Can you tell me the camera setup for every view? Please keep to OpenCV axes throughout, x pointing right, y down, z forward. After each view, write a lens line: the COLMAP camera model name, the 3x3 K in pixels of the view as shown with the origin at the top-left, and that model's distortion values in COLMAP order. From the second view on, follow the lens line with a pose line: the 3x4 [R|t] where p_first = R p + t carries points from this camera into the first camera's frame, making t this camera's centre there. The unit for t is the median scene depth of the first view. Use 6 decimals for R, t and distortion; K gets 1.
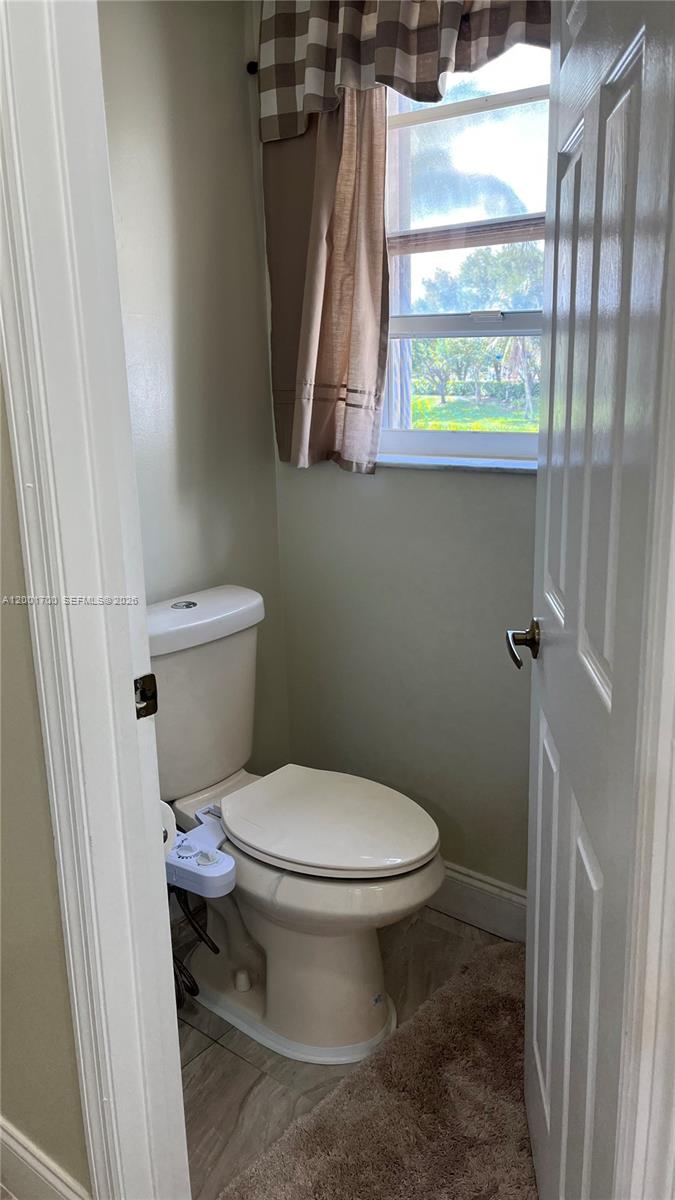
lens RADIAL K [[913.7, 0, 339.1], [0, 913.7, 596.9], [0, 0, 1]] dist [0.066876, -0.087755]
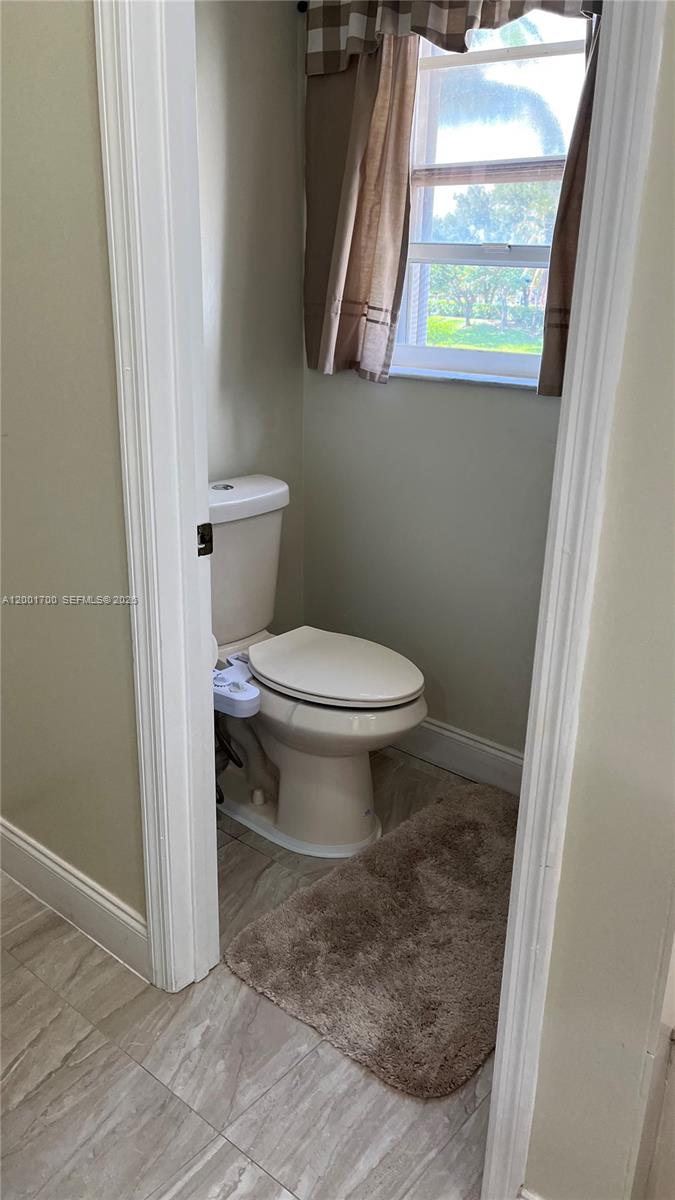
lens RADIAL K [[913.7, 0, 347.2], [0, 913.7, 610.3], [0, 0, 1]] dist [0.066876, -0.087755]
pose [[0.998536, 0.054072, 0.001383, -0.001752], [-0.053949, 0.993770, 0.097523, 0.043150], [0.003899, -0.097455, 0.995232, -0.195300]]
